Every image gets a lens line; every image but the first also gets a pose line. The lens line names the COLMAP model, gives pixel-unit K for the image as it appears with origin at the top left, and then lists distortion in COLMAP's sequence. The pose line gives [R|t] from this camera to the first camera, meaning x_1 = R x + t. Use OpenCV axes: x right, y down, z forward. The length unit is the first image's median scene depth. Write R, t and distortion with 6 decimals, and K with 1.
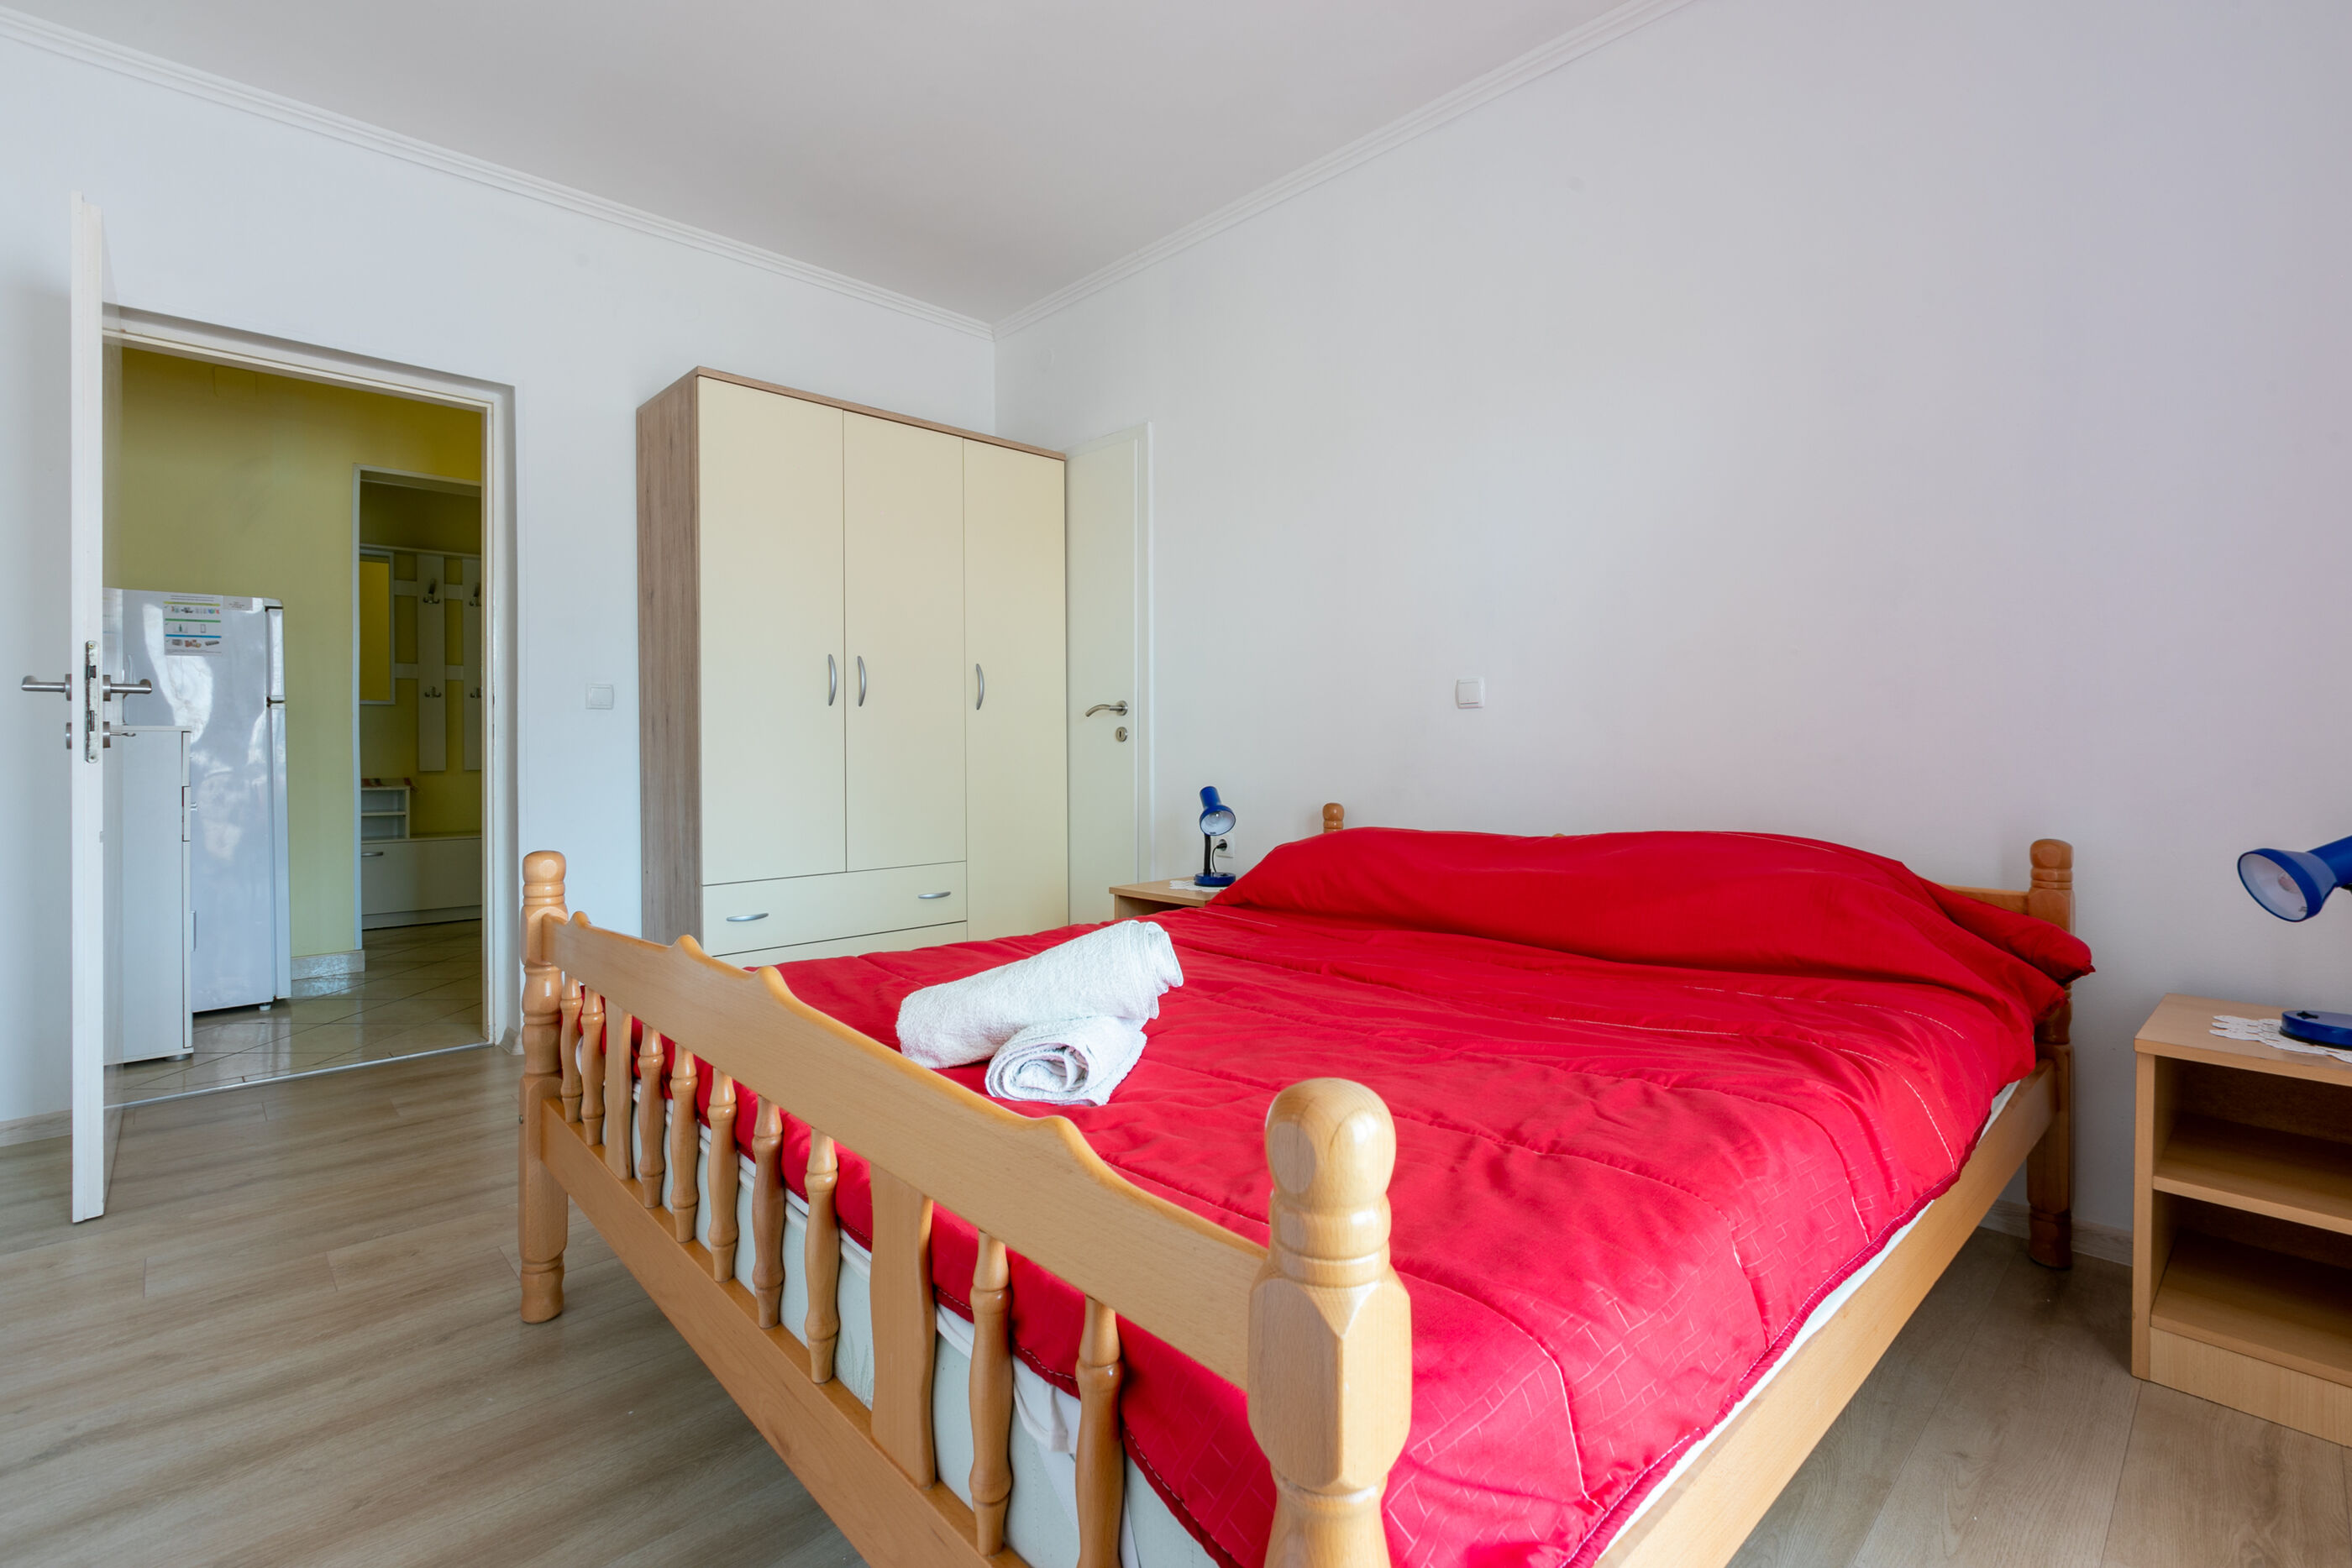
lens RADIAL K [[1046.7, 0, 1167.4], [0, 1046.7, 736.8], [0, 0, 1]] dist [0.000090, -0.000229]
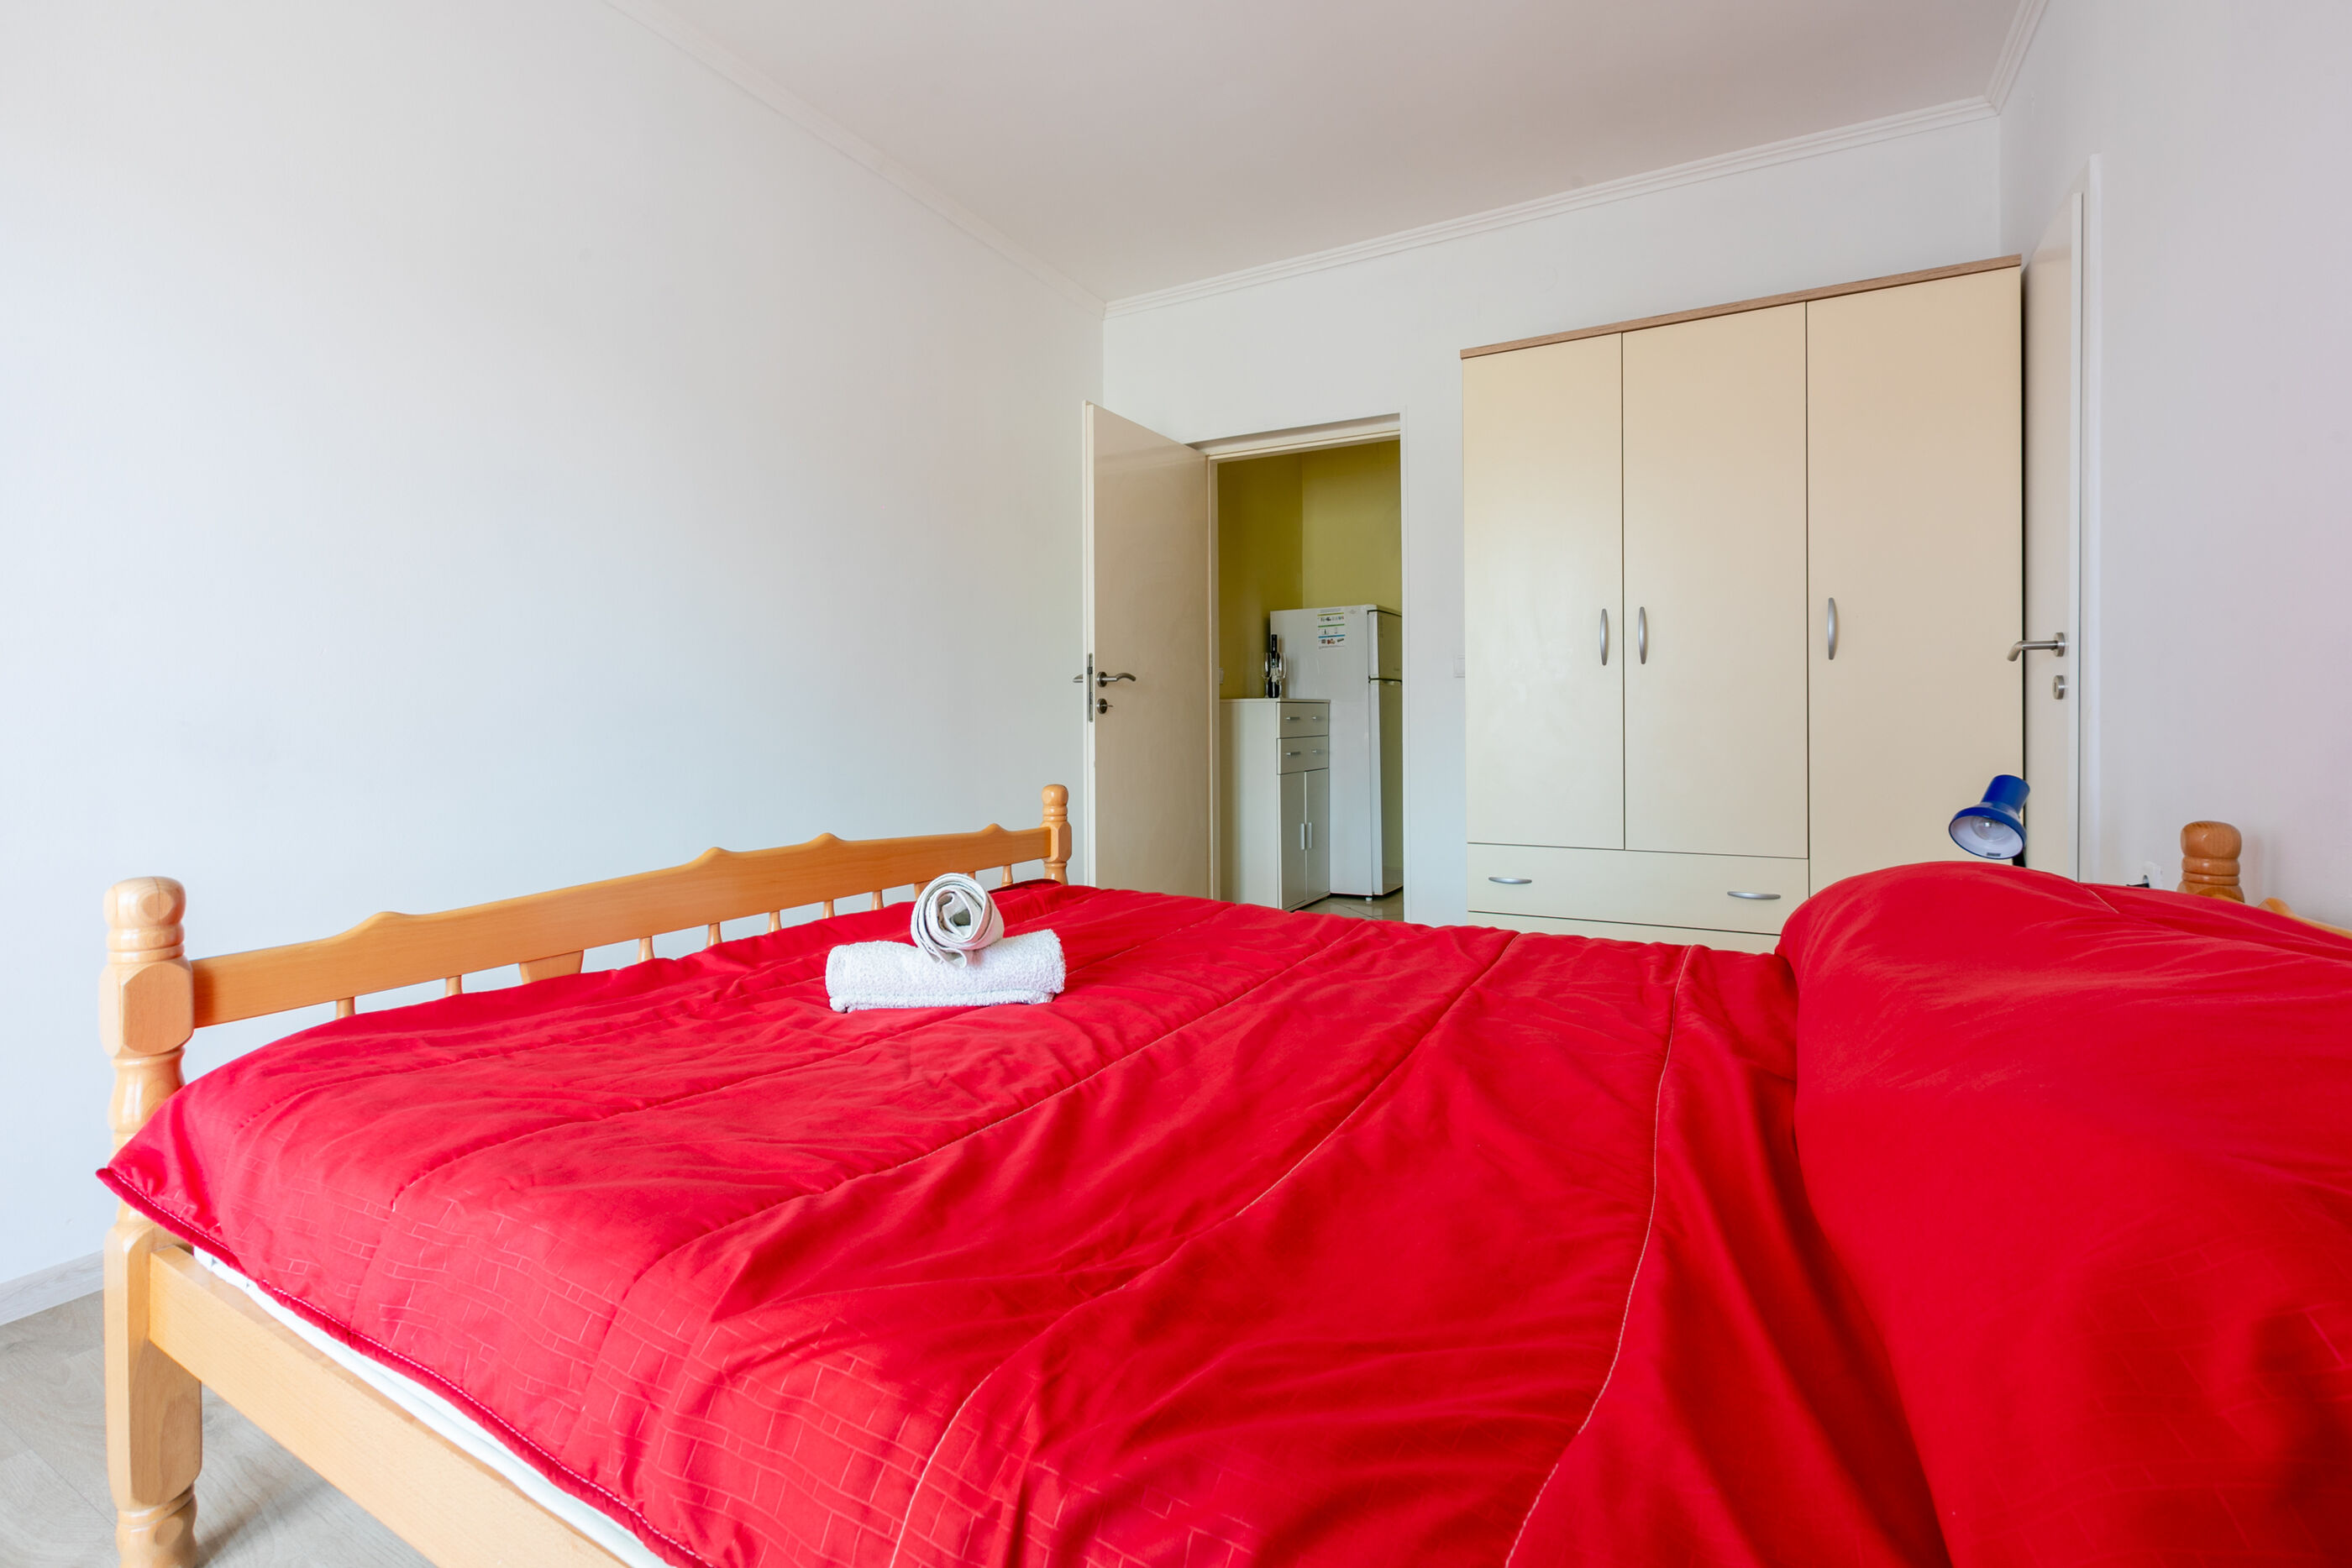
lens RADIAL K [[1046.7, 0, 1167.4], [0, 1046.7, 736.8], [0, 0, 1]] dist [0.000090, -0.000229]
pose [[0.307185, 0.020189, -0.951436, 0.421884], [0.014099, 0.999569, 0.025762, 0.003420], [0.951545, -0.021328, 0.306768, 0.351321]]
